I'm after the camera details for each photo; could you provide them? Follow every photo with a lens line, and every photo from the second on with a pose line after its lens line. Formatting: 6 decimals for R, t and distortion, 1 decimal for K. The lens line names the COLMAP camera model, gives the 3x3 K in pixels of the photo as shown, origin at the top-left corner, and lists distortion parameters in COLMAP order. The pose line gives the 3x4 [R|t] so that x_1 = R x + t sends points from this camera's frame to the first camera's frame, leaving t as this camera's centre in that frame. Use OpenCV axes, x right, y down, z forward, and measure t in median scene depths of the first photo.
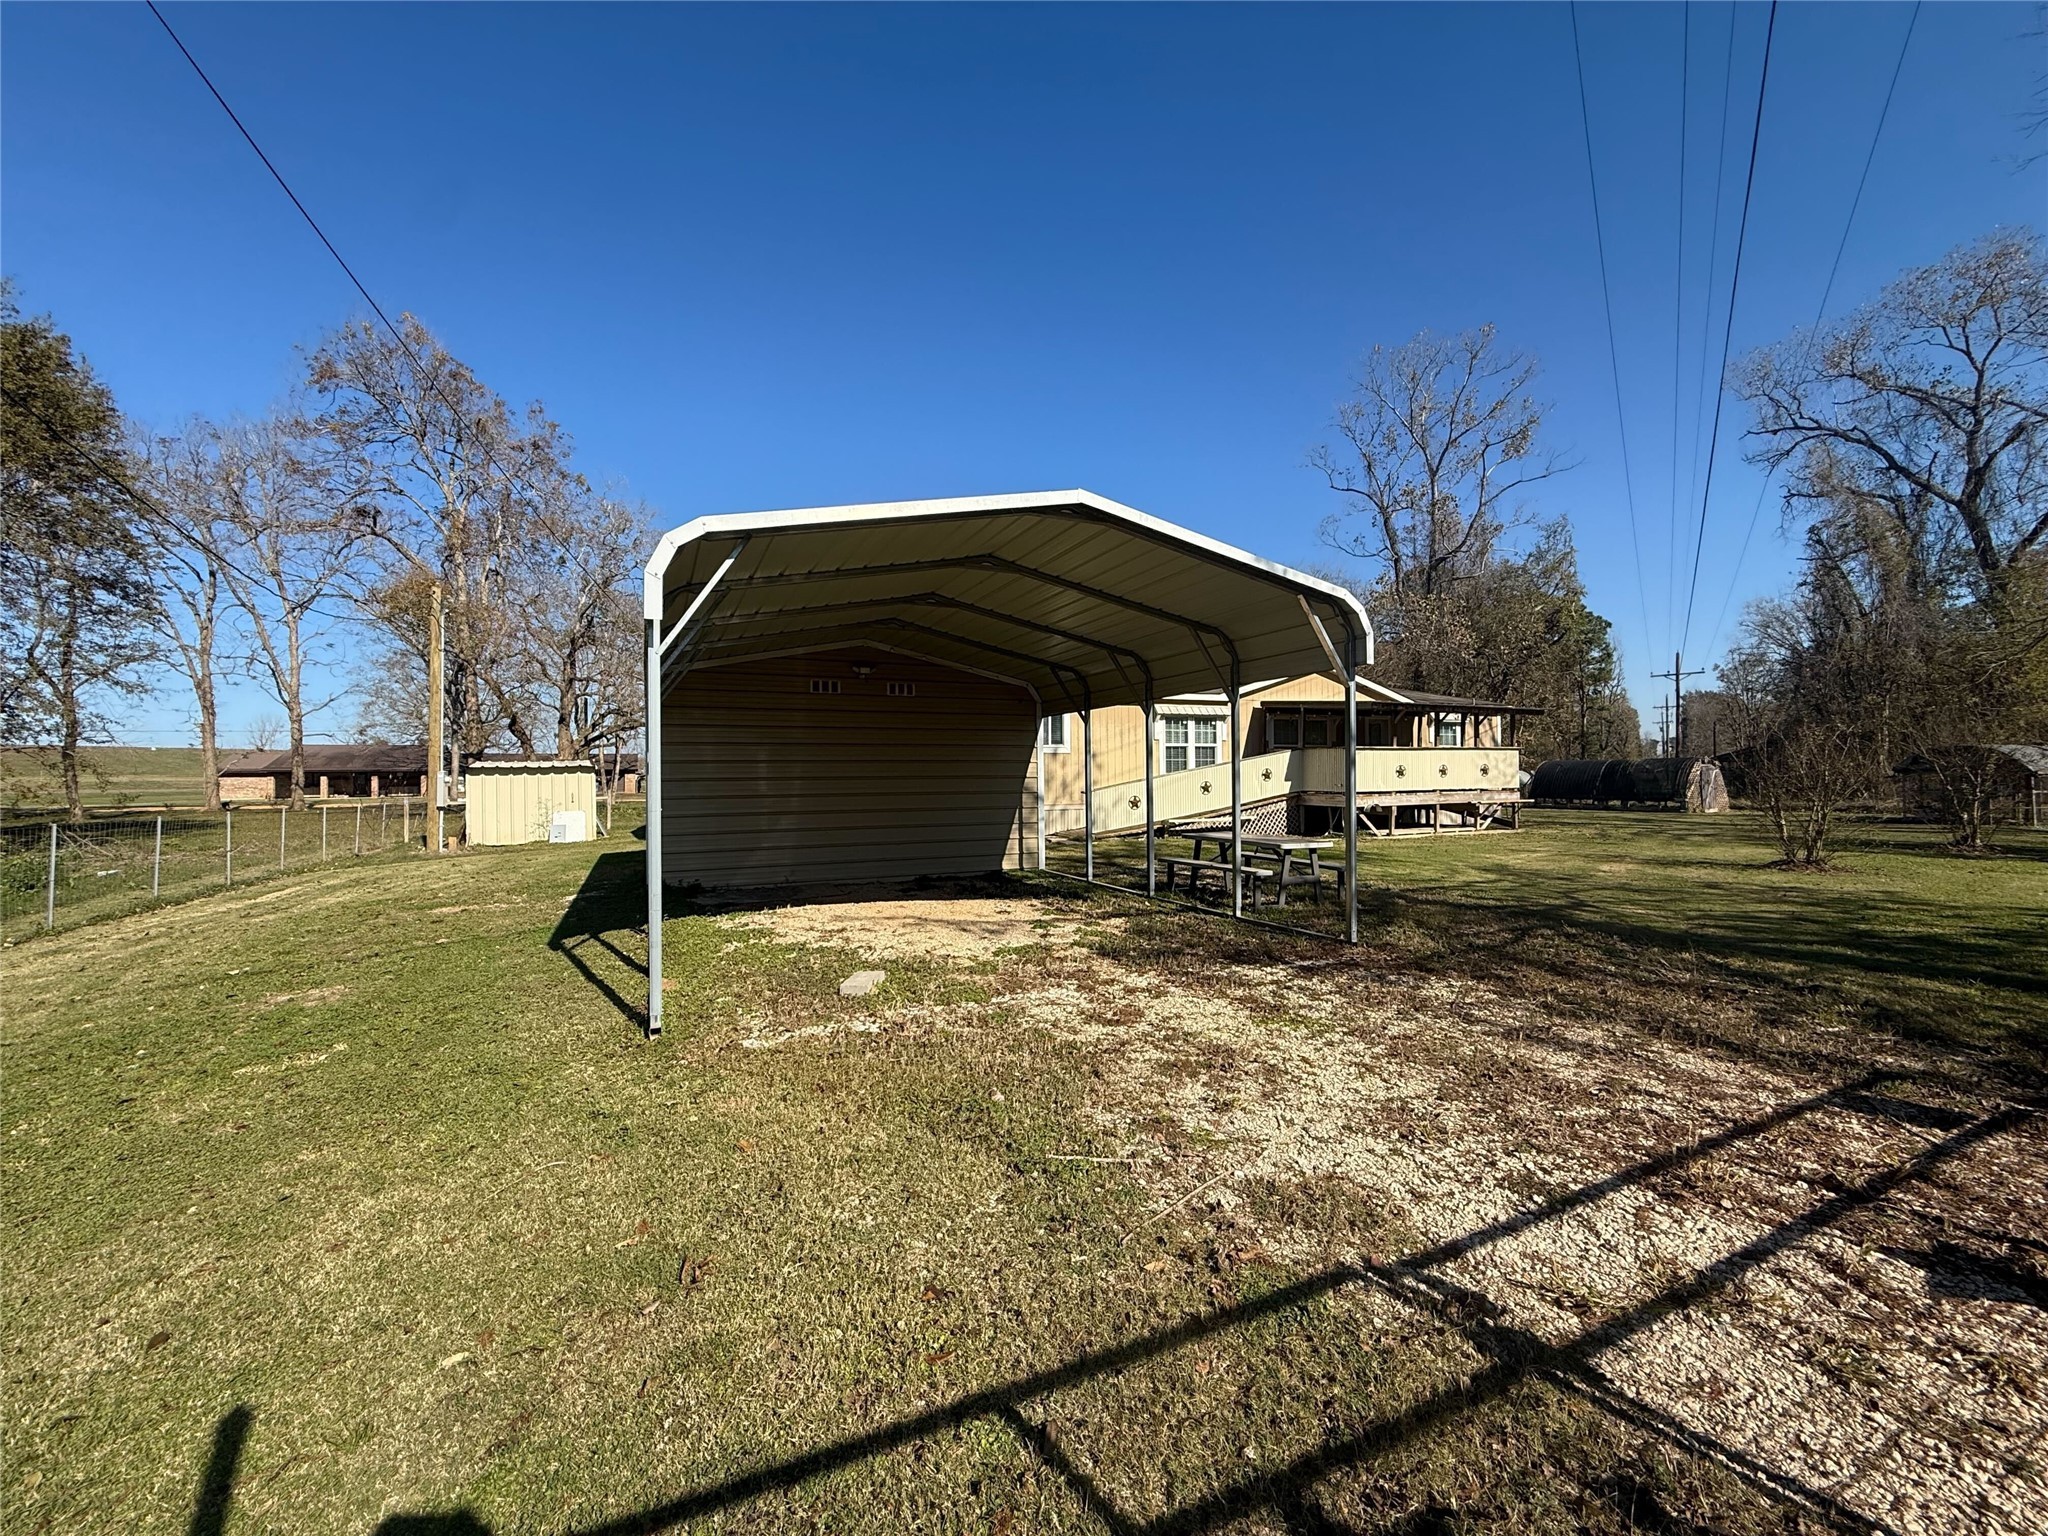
lens RADIAL K [[813.5, 0, 1015.9], [0, 813.5, 769.0], [0, 0, 1]] dist [0.000684, -0.000450]
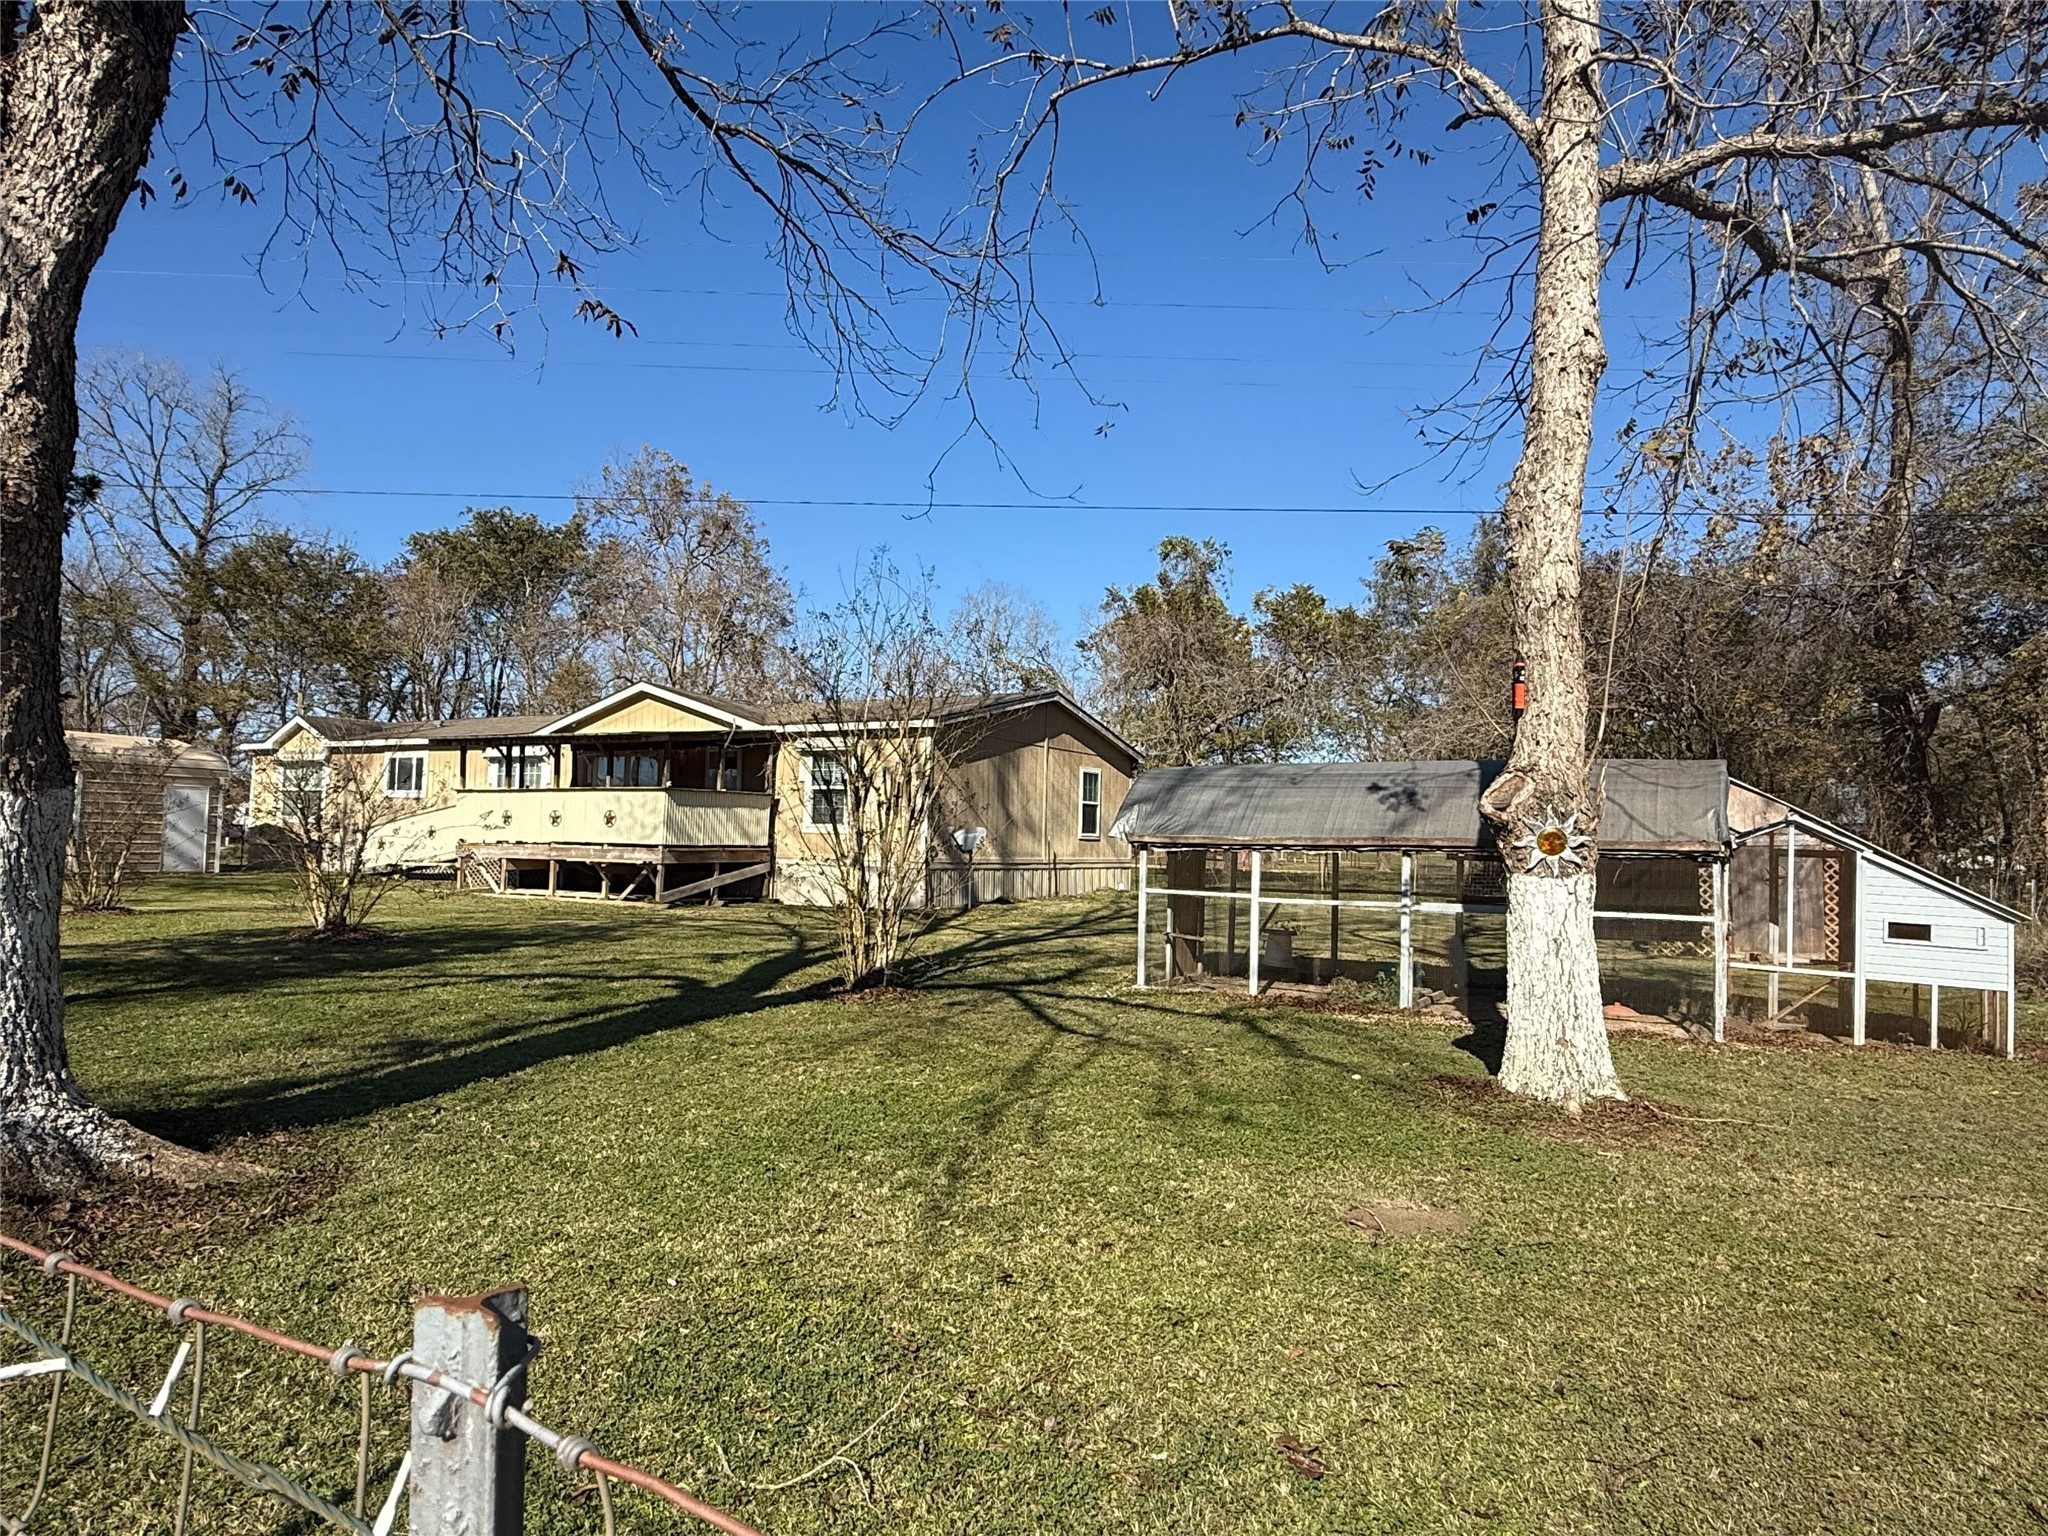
lens RADIAL K [[1213.4, 0, 1021.0], [0, 1213.4, 774.1], [0, 0, 1]] dist [0.004628, -0.002281]
pose [[0.594214, -0.020874, -0.804036, 0.868018], [-0.021115, 0.998914, -0.041537, -0.000548], [0.804030, 0.041659, 0.593128, 0.327815]]
